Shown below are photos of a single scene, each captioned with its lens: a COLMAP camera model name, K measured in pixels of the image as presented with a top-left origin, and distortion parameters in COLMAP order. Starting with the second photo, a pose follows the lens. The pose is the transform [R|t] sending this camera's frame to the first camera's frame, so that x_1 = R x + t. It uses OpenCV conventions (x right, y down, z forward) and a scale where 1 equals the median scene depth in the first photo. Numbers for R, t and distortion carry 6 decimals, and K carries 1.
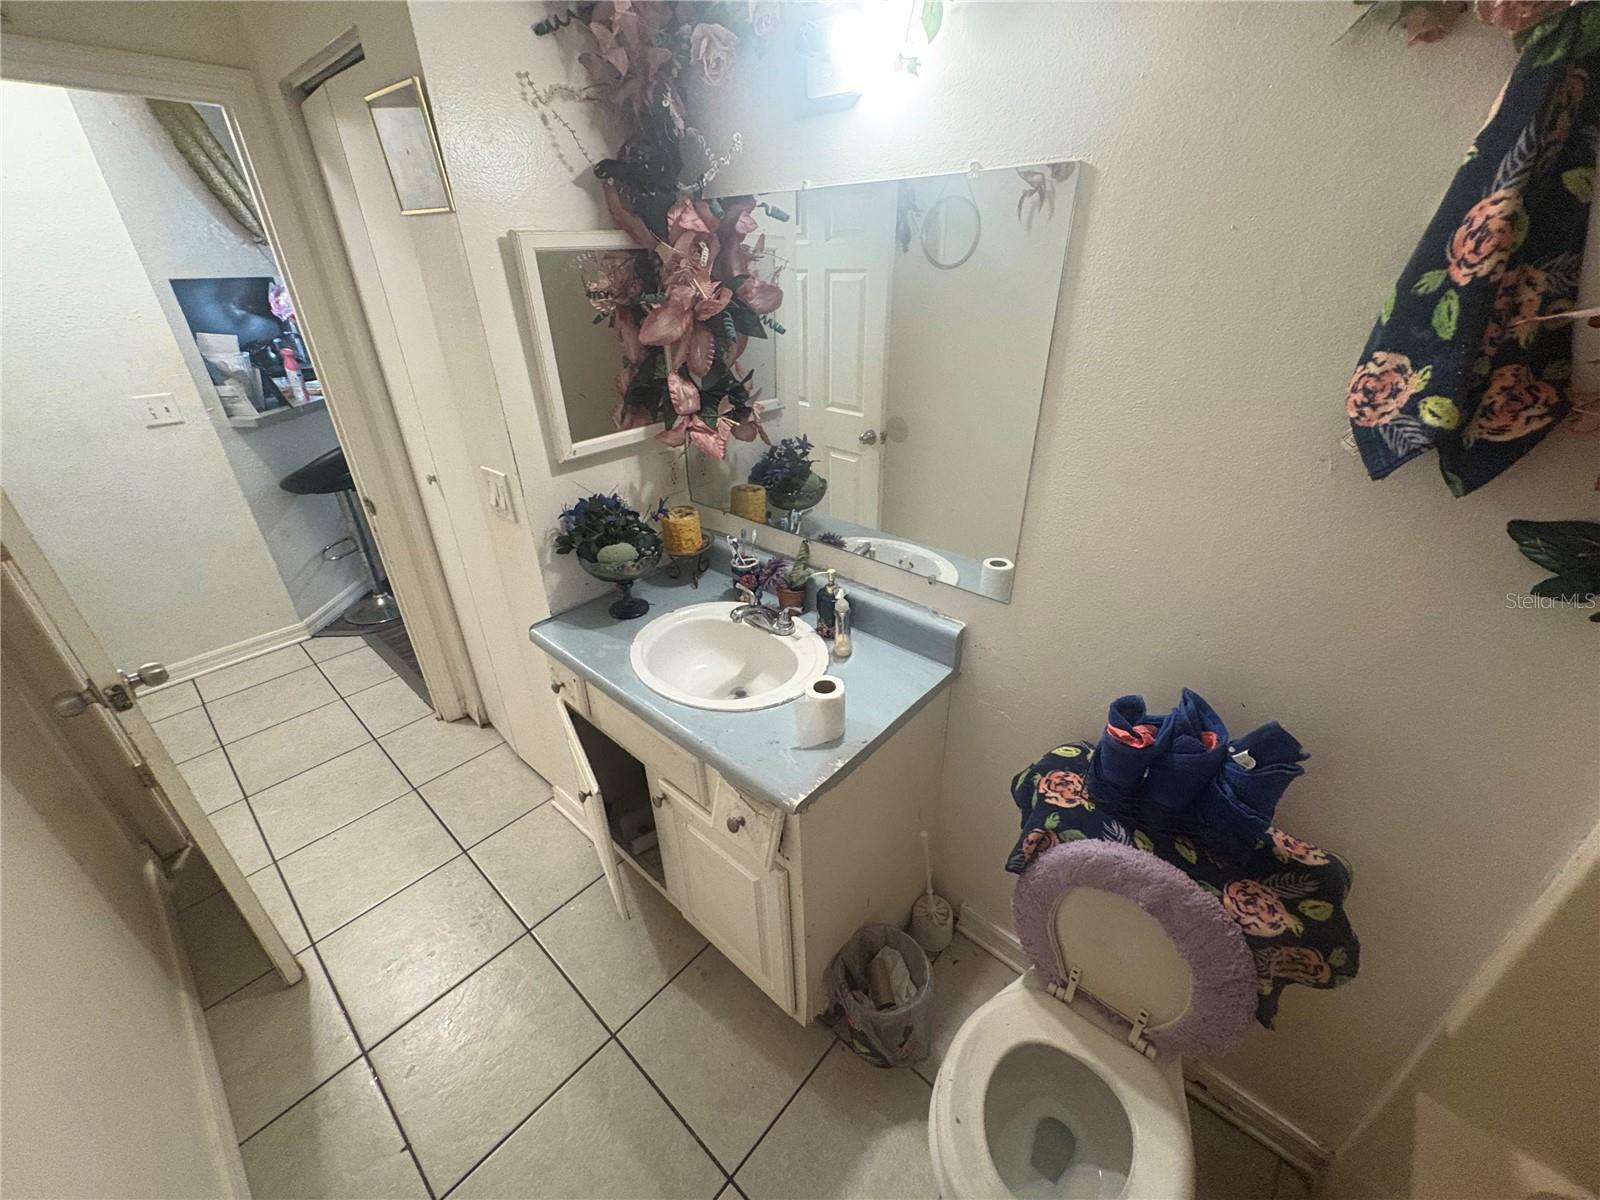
lens RADIAL K [[634.2, 0, 802.1], [0, 634.2, 592.8], [0, 0, 1]] dist [-0.002288, 0.000238]
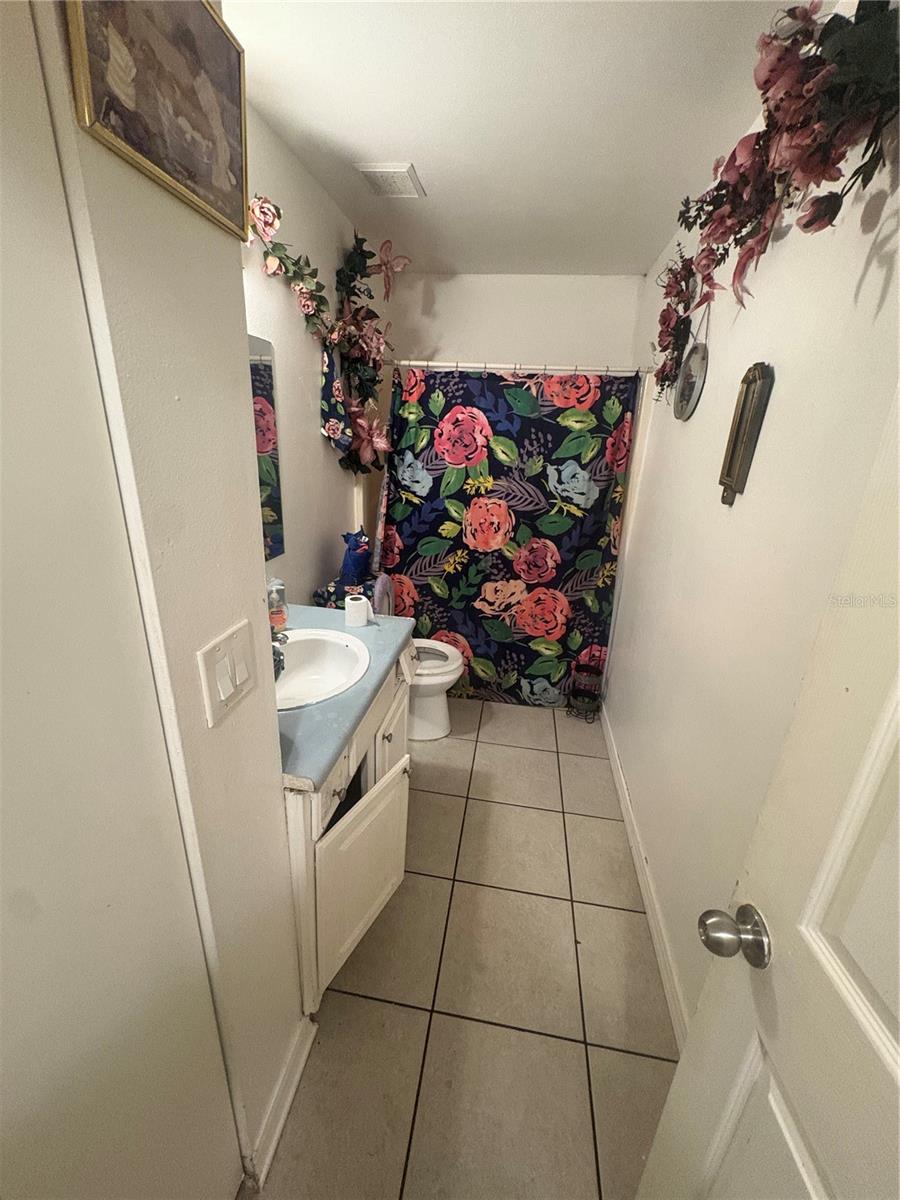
lens RADIAL K [[475.7, 0, 447.5], [0, 475.7, 597.0], [0, 0, 1]] dist [-0.002288, 0.000238]
pose [[-0.545659, -0.283538, 0.788582, -2.014682], [0.352863, 0.775791, 0.523102, -0.821835], [-0.760095, 0.563697, -0.323267, 2.059897]]
